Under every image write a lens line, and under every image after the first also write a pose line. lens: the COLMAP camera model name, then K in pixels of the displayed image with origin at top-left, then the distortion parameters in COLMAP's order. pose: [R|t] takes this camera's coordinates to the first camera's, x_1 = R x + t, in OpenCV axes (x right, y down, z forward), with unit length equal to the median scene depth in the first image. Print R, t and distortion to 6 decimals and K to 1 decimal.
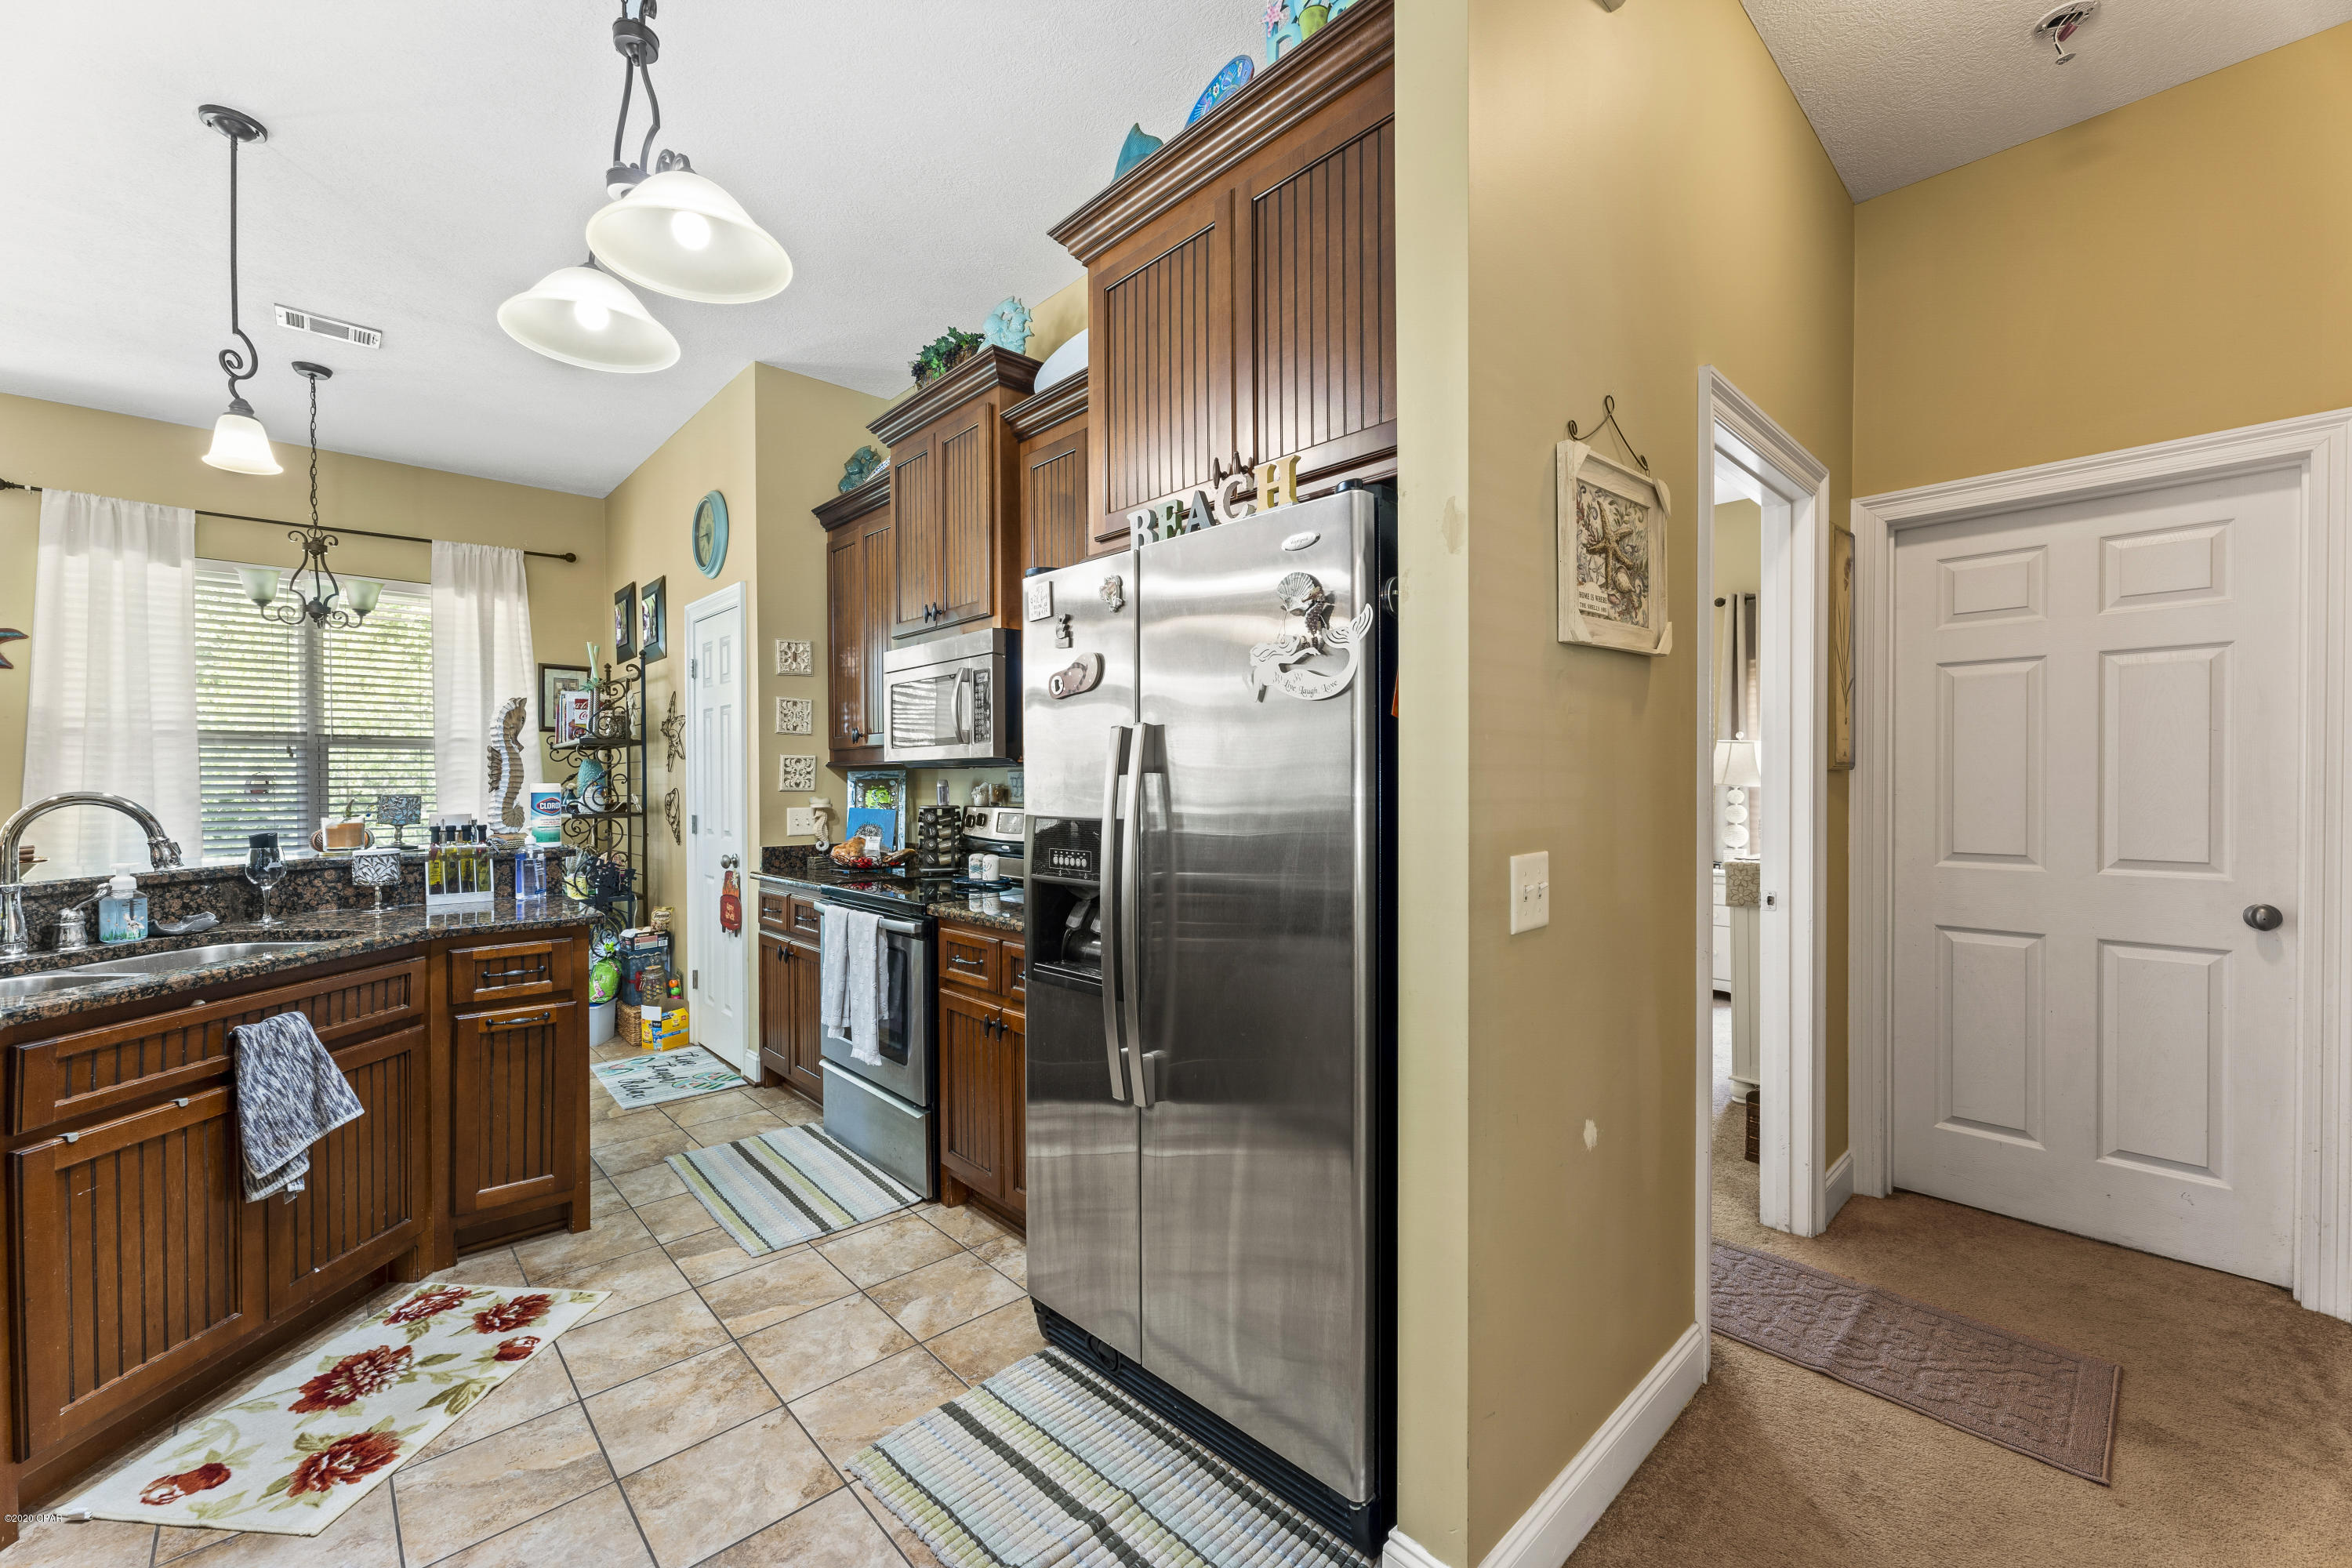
lens RADIAL K [[938.4, 0, 1185.3], [0, 938.4, 791.9], [0, 0, 1]] dist [-0.000305, -0.000207]
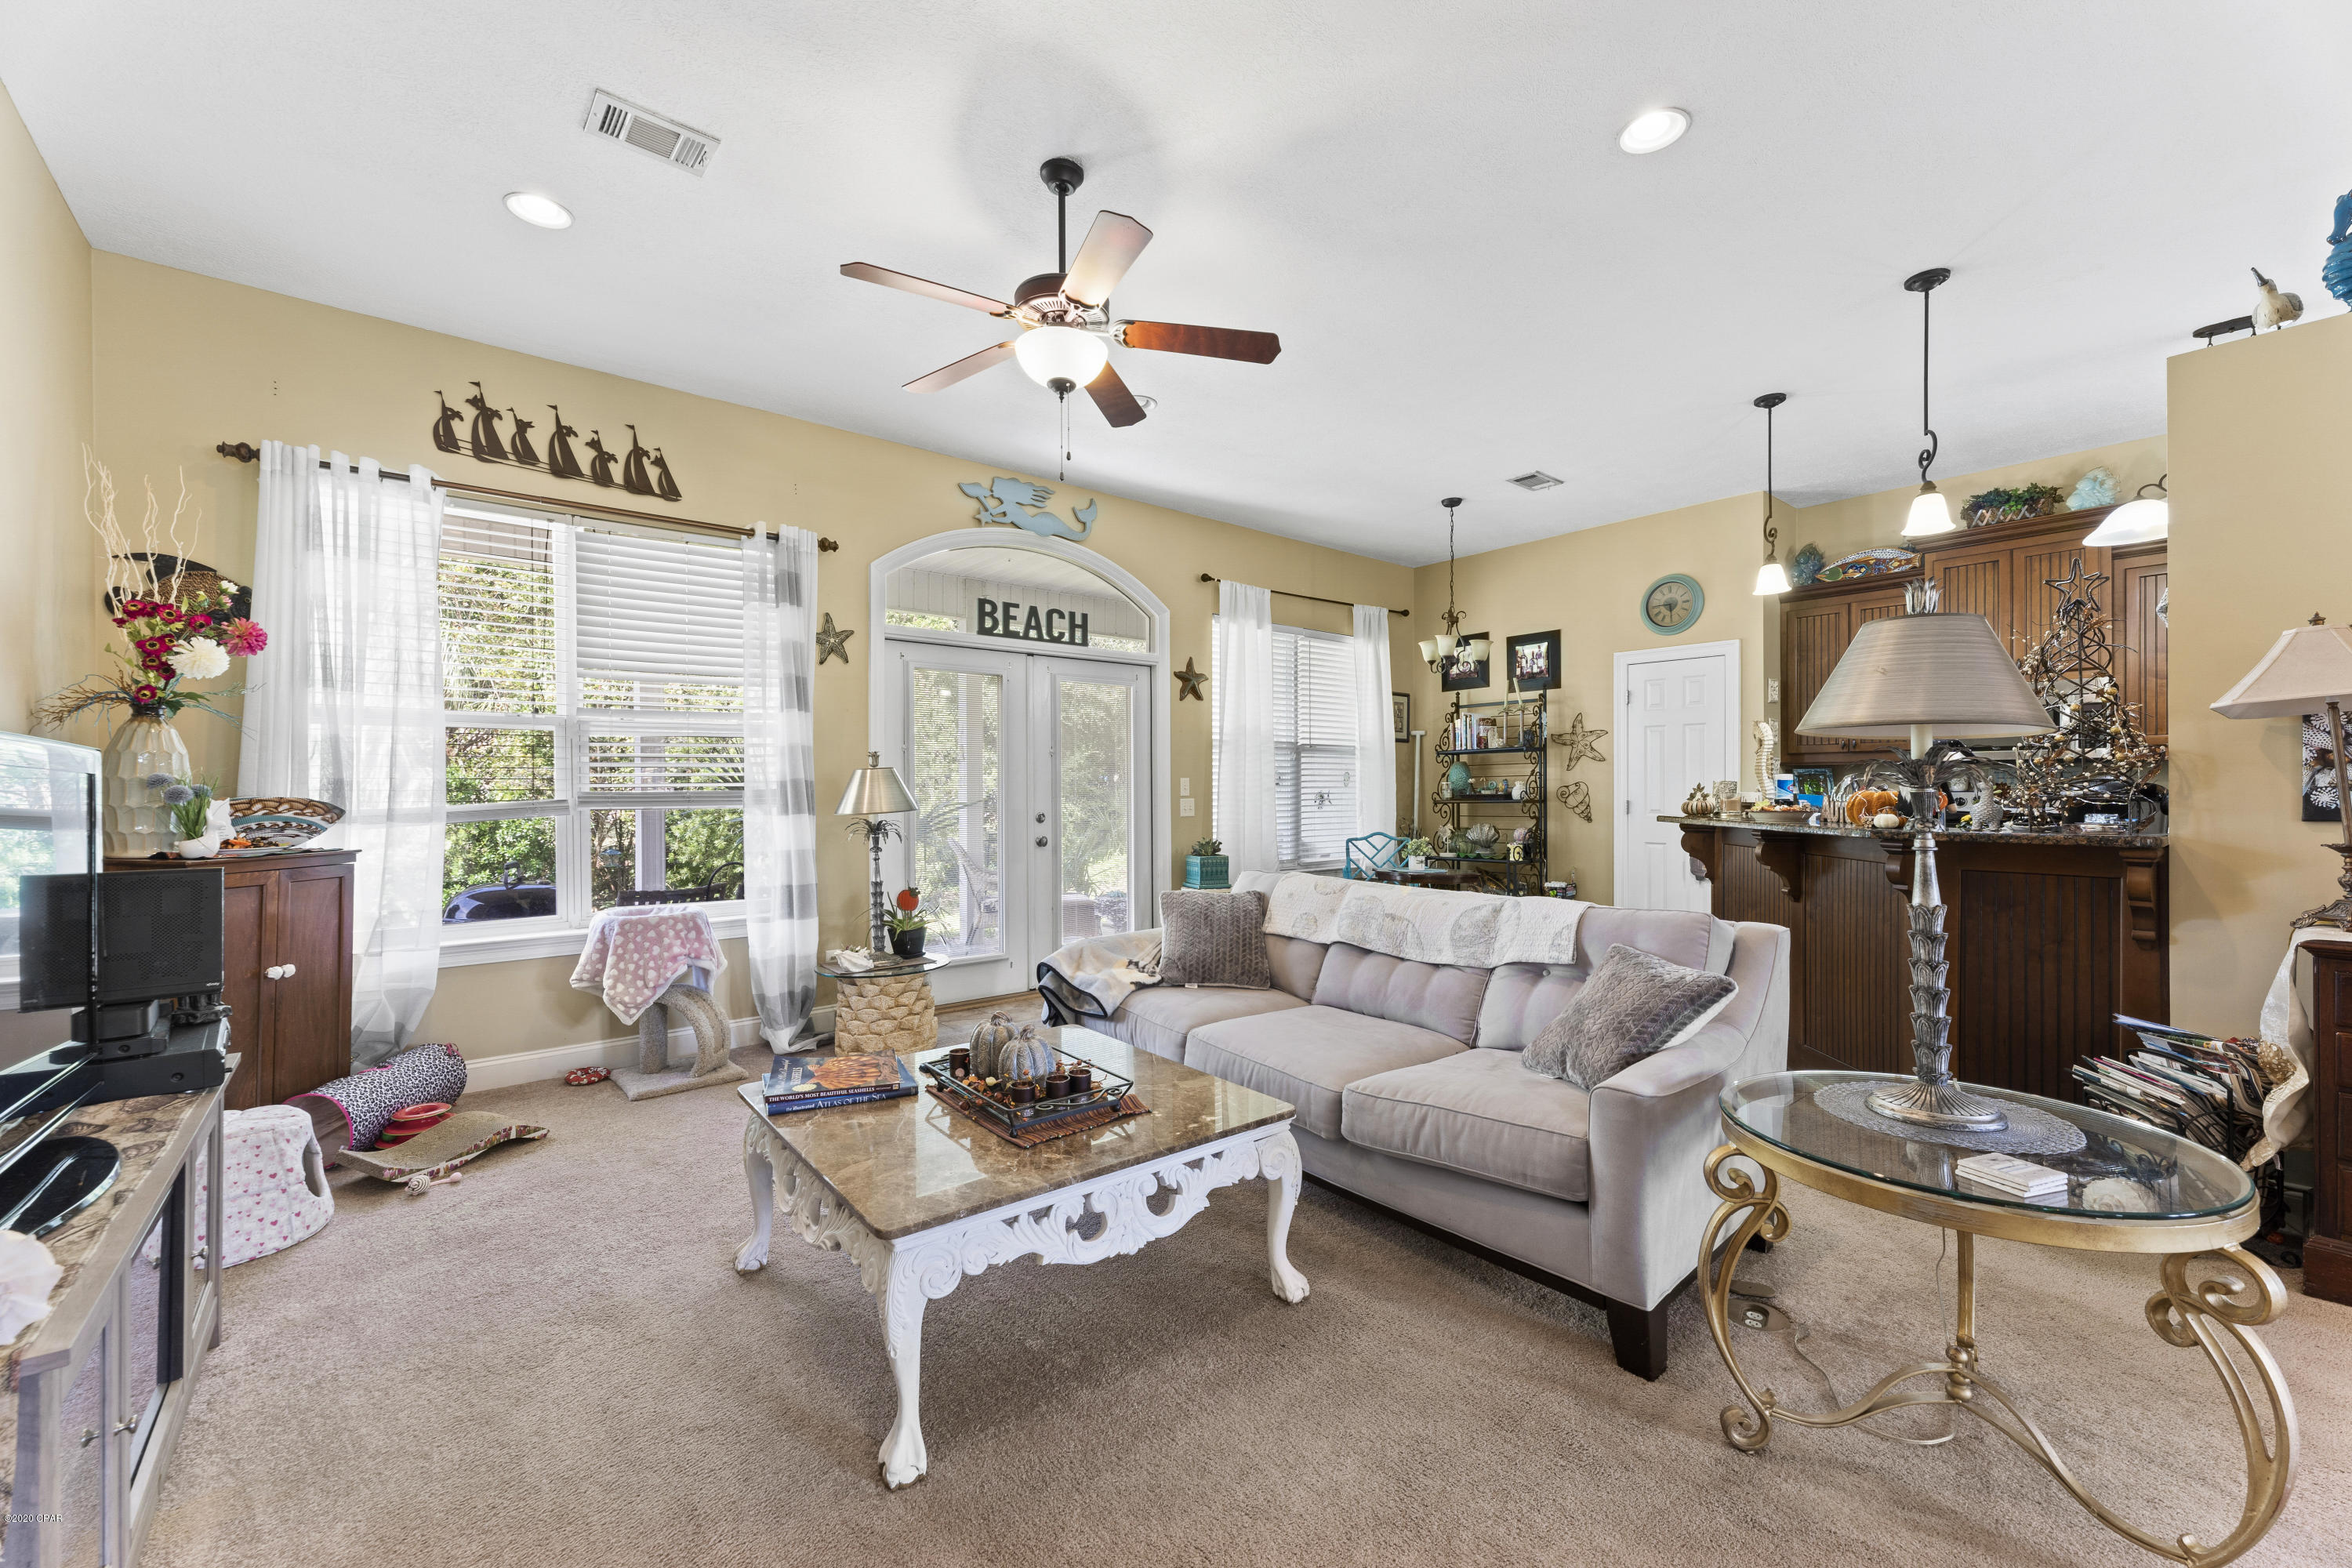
lens RADIAL K [[938.4, 0, 1171.4], [0, 938.4, 794.9], [0, 0, 1]] dist [-0.000305, -0.000207]
pose [[0.997450, 0.000651, -0.071373, -1.112480], [-0.001005, 0.999987, -0.004921, 0.024653], [0.071368, 0.004980, 0.997438, -0.463251]]
